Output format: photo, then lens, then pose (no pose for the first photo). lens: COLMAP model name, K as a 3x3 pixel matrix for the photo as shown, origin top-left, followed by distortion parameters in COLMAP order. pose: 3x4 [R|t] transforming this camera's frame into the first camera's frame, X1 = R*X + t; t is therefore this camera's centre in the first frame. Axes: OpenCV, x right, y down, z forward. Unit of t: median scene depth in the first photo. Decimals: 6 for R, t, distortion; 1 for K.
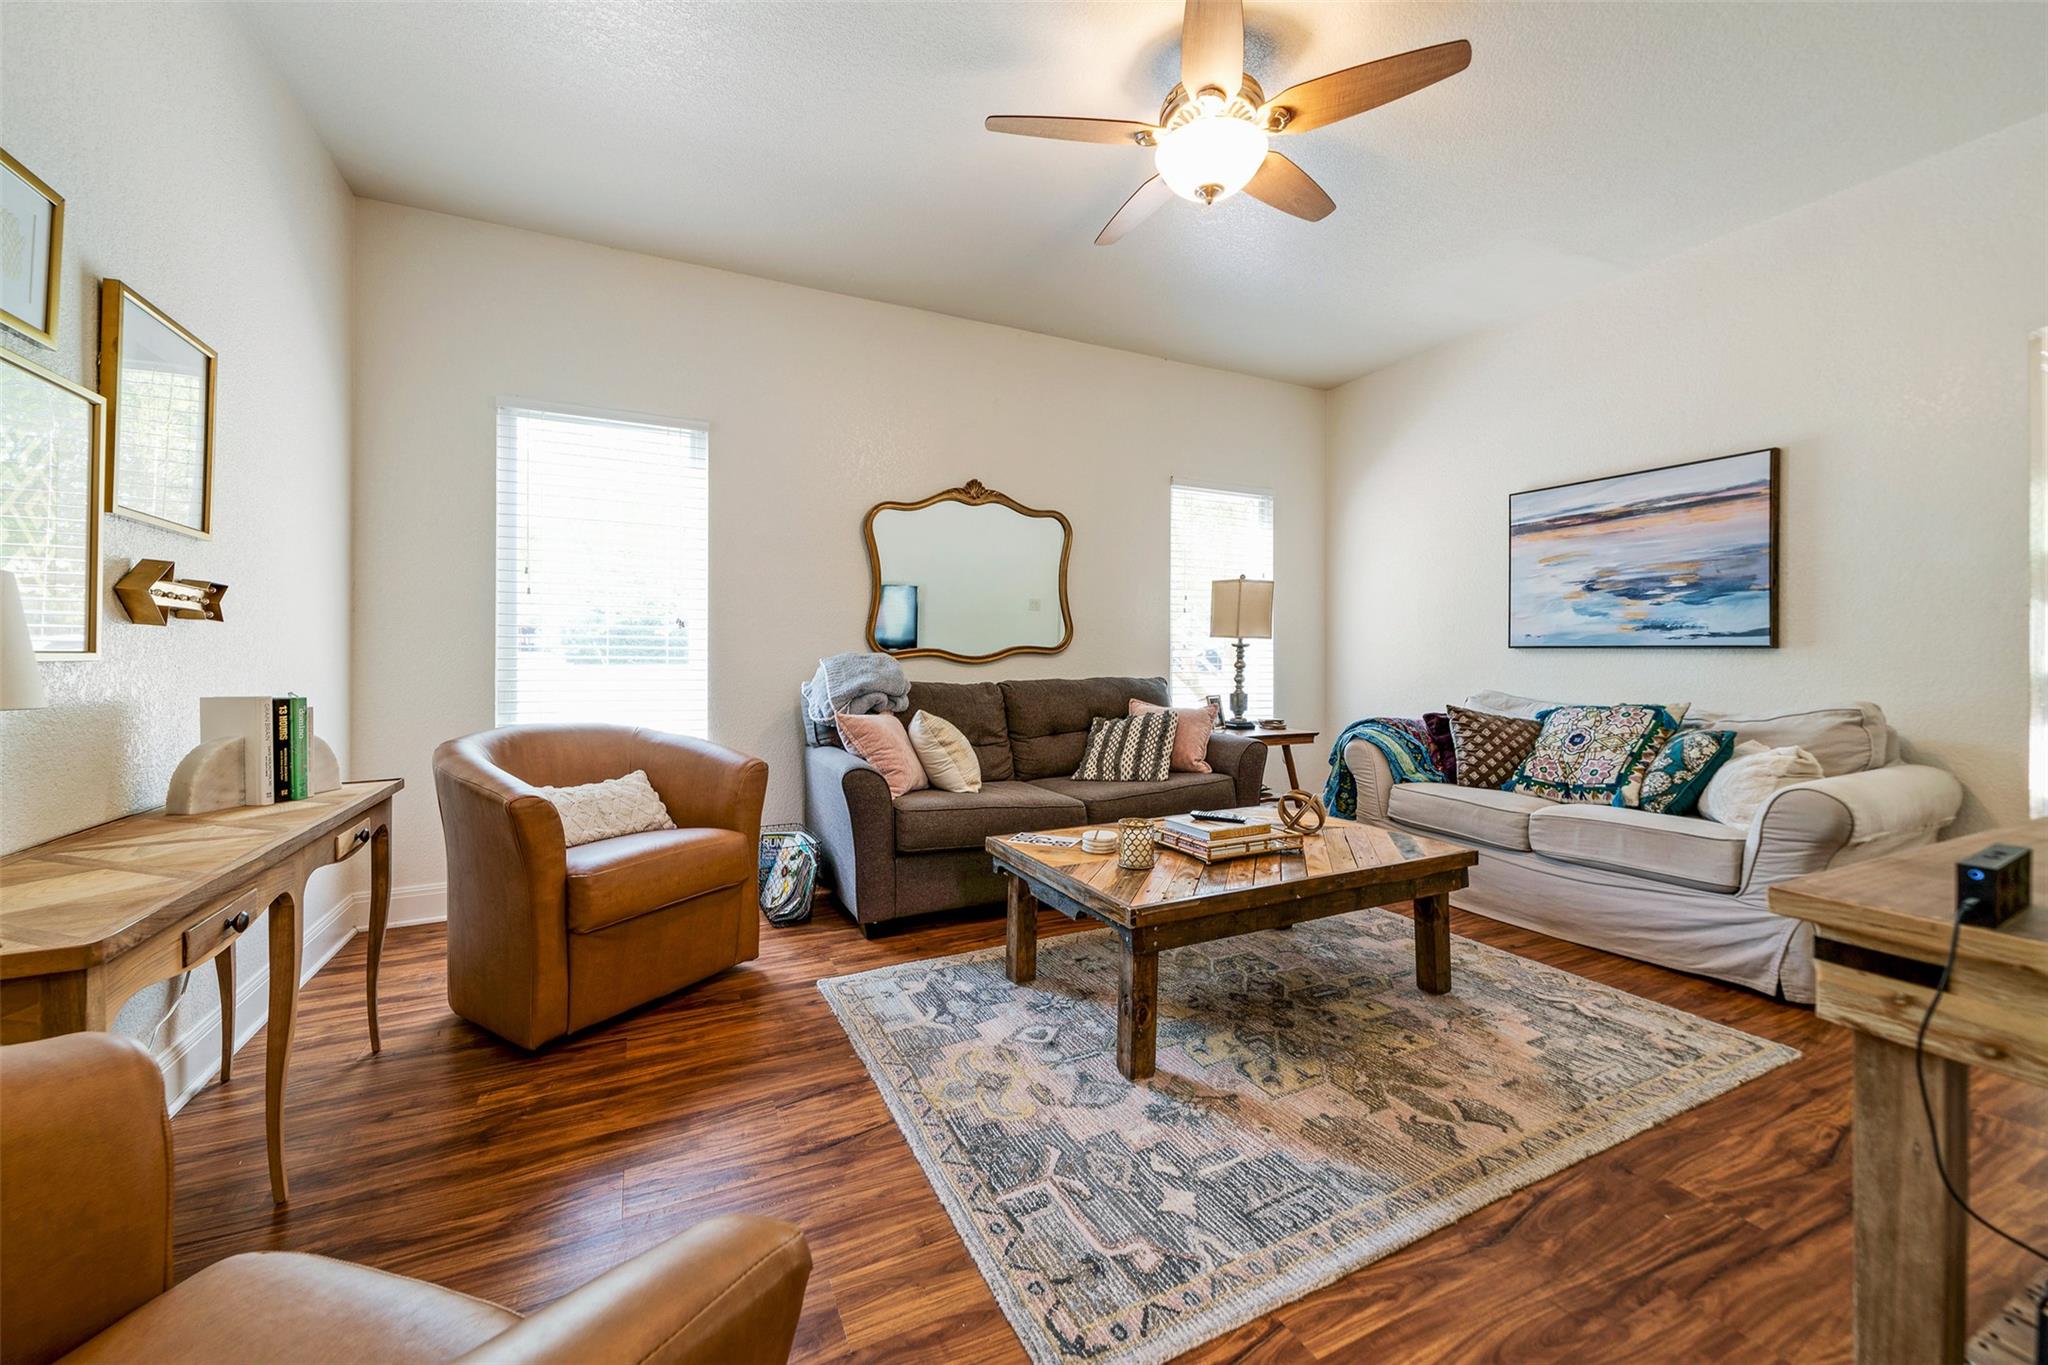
lens RADIAL K [[801.4, 0, 1016.9], [0, 801.4, 651.6], [0, 0, 1]] dist [0.010154, -0.004589]
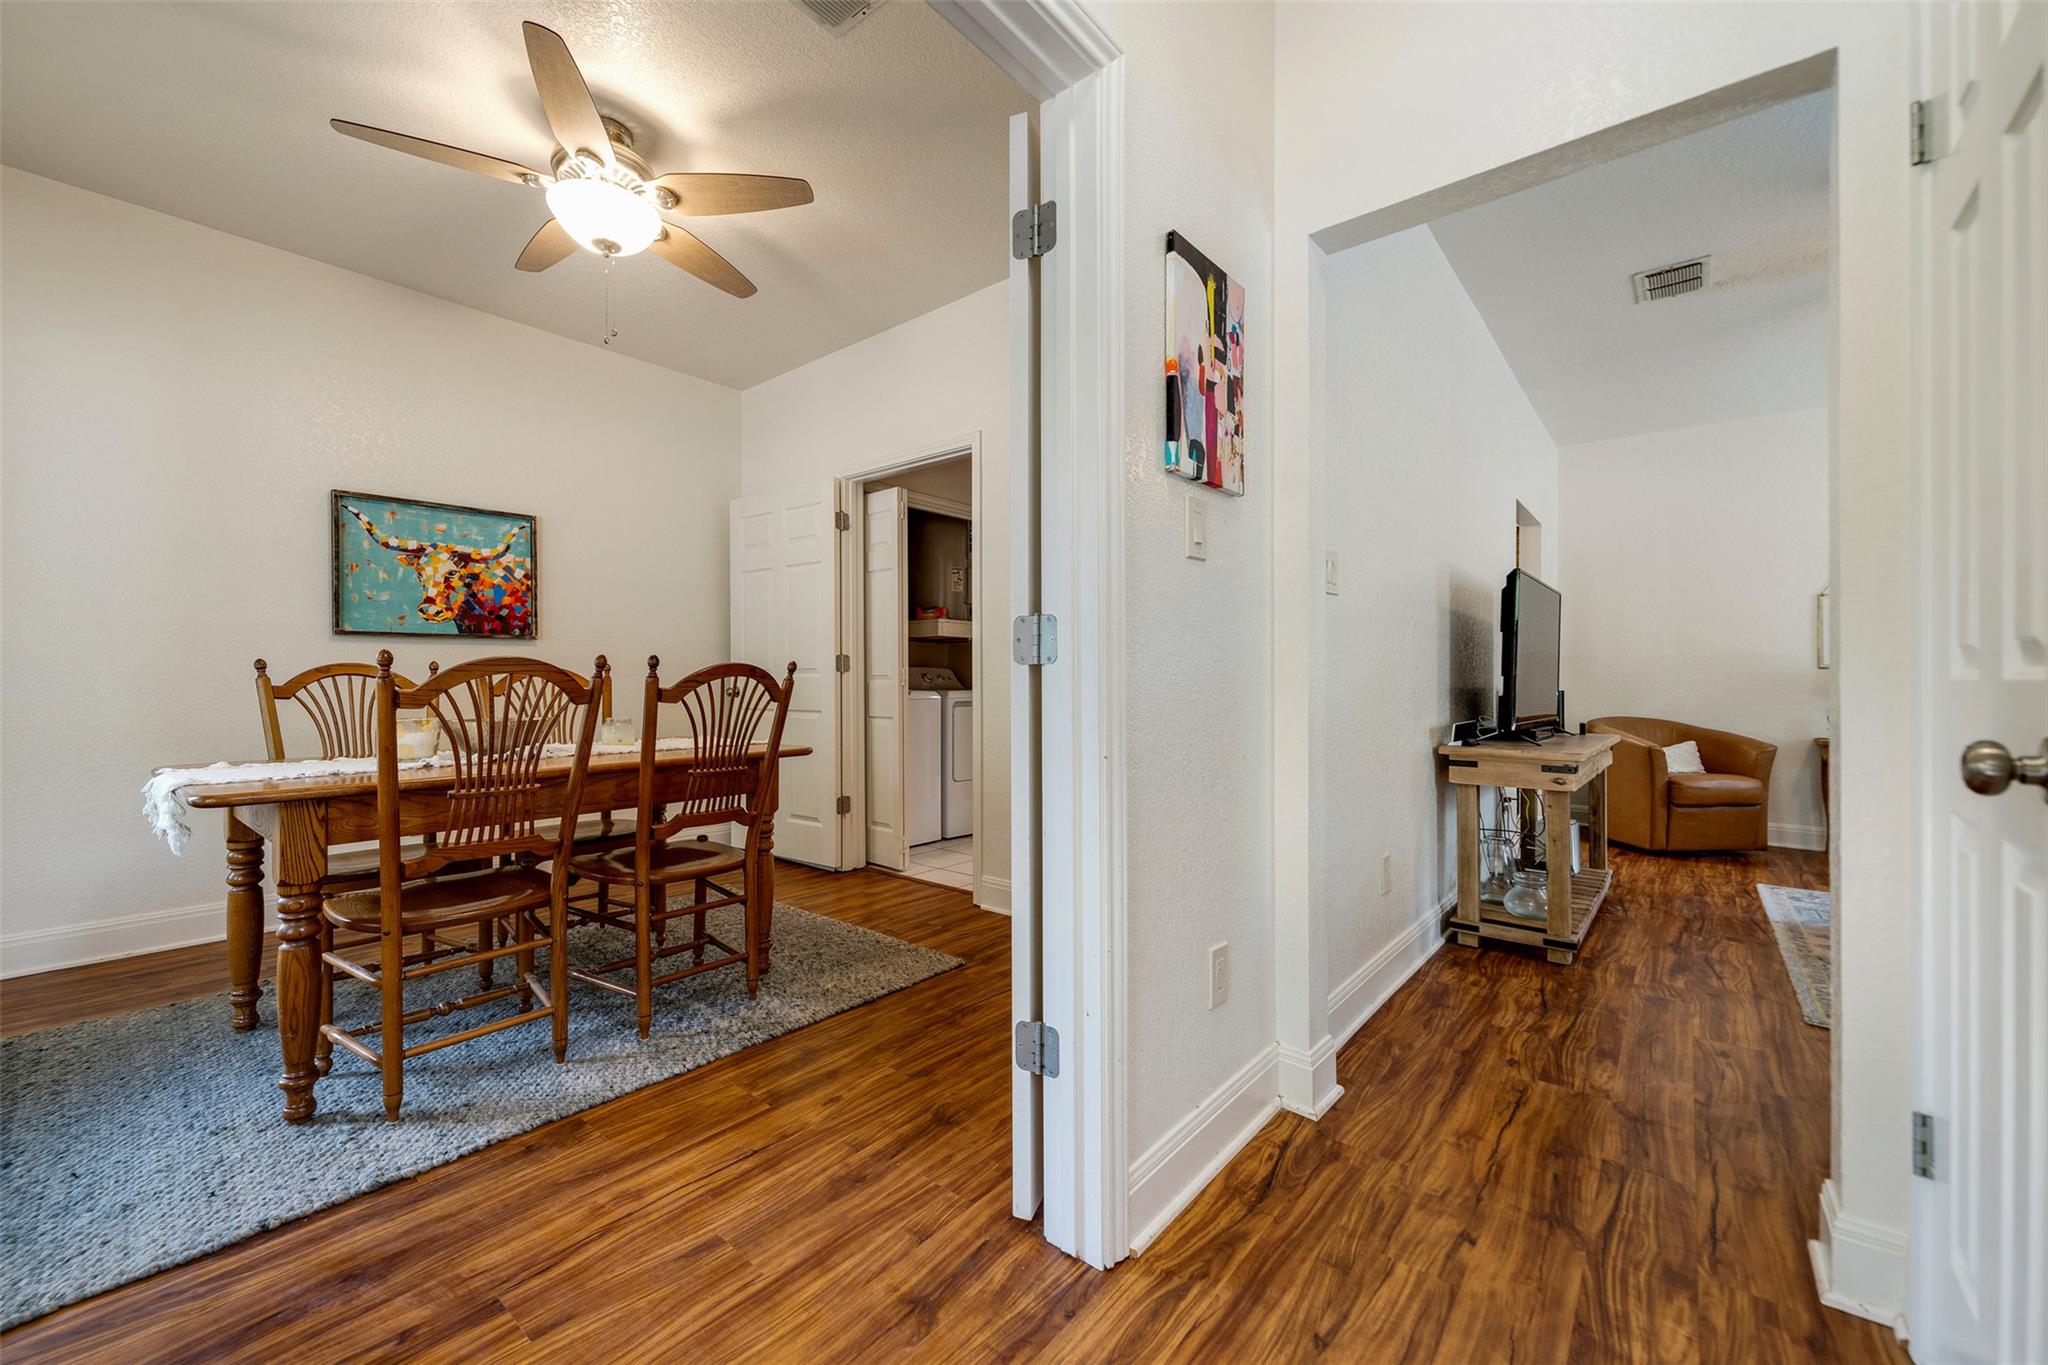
lens RADIAL K [[777.3, 0, 1024.0], [0, 777.3, 682.5], [0, 0, 1]] dist [0.000032, -0.000139]
pose [[-0.915471, -0.002159, -0.402377, 2.356864], [-0.003294, 0.999992, 0.002129, 0.005661], [0.402370, 0.003275, -0.915471, 1.499230]]
